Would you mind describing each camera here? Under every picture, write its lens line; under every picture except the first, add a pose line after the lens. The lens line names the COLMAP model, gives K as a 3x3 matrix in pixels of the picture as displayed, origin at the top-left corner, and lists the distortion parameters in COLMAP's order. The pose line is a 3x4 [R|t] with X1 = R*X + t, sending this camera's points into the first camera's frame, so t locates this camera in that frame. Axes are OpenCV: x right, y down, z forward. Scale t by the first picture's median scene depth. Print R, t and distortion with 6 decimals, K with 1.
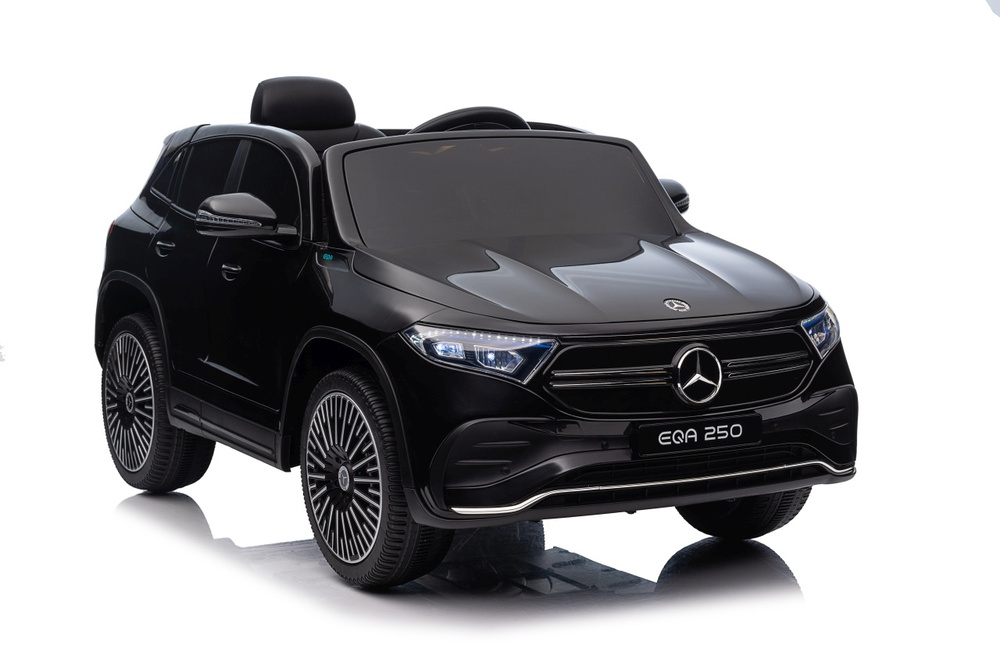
lens RADIAL K [[2104.7, 0, 500.0], [0, 2104.7, 333.0], [0, 0, 1]] dist [-0.005403, 0.051160]
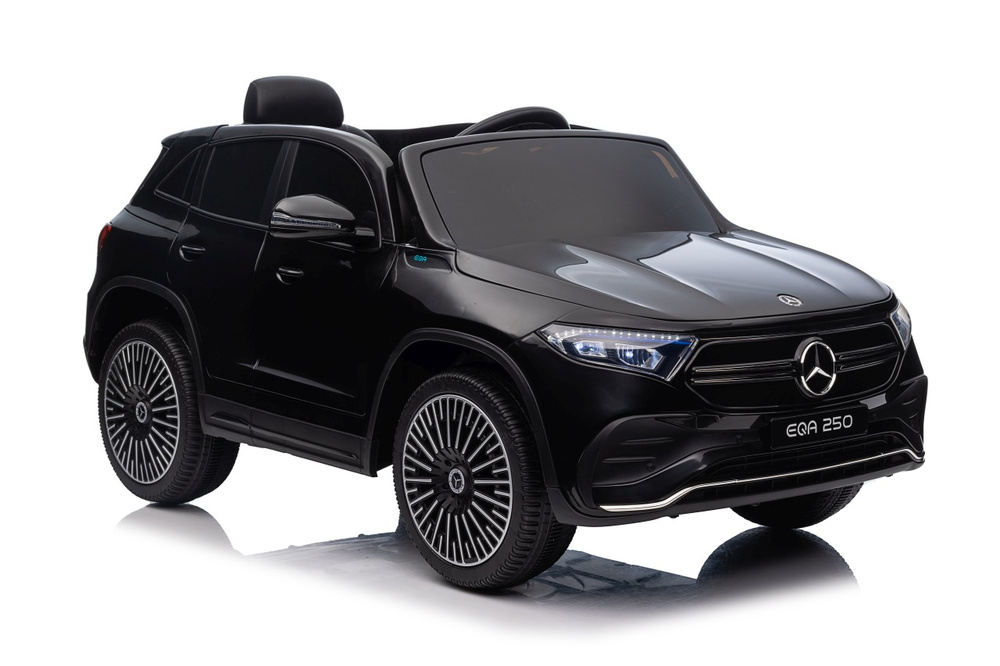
lens RADIAL K [[2104.7, 0, 500.0], [0, 2104.7, 333.0], [0, 0, 1]] dist [-0.005403, 0.051160]
pose [[0.983413, -0.021013, 0.180158, -0.237578], [0.021189, 0.999775, 0.000946, -0.001222], [-0.180138, 0.002887, 0.983637, 0.021034]]
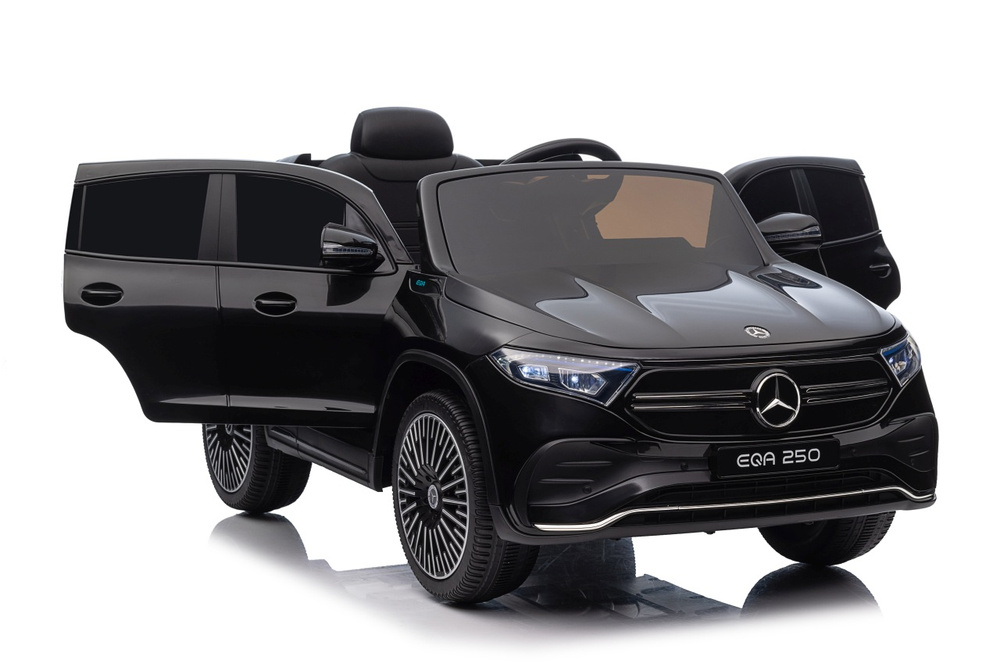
lens RADIAL K [[2225.8, 0, 500.0], [0, 2225.8, 333.0], [0, 0, 1]] dist [0.015658, -0.012829]
pose [[0.998476, 0.010510, -0.054185, 0.017421], [-0.011550, 0.999755, -0.018906, 0.009248], [0.053973, 0.019503, 0.998352, -0.092792]]
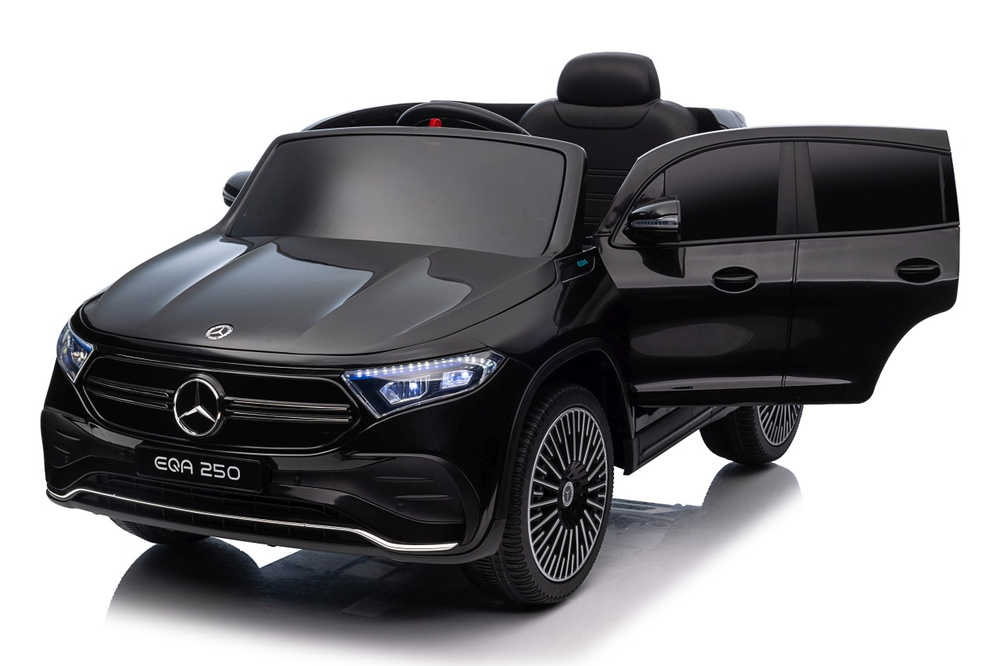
lens RADIAL K [[1770.1, 0, 500.0], [0, 1770.1, 333.0], [0, 0, 1]] dist [0.010118, 0.098935]
pose [[0.512889, 0.154838, -0.844376, 0.830207], [-0.083558, 0.987933, 0.130408, -0.128465], [0.854379, 0.003670, 0.519638, 0.686957]]
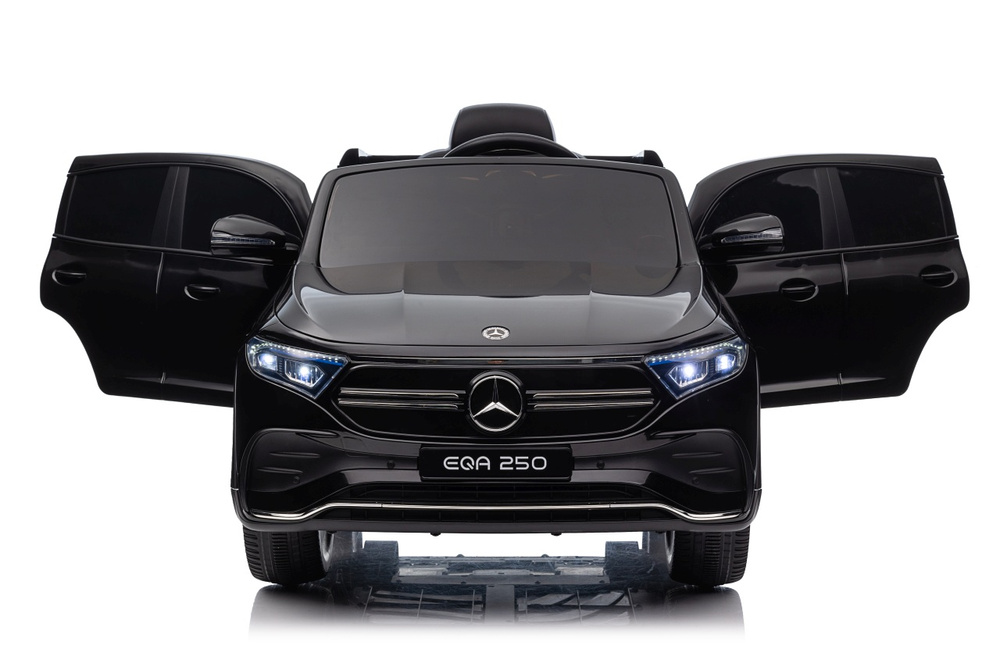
lens RADIAL K [[2104.7, 0, 500.0], [0, 2104.7, 333.0], [0, 0, 1]] dist [-0.005403, 0.051160]
pose [[0.856799, 0.054223, -0.512791, 0.596196], [-0.060712, 0.998147, 0.004105, -0.017260], [0.512063, 0.027615, 0.858504, 0.142393]]
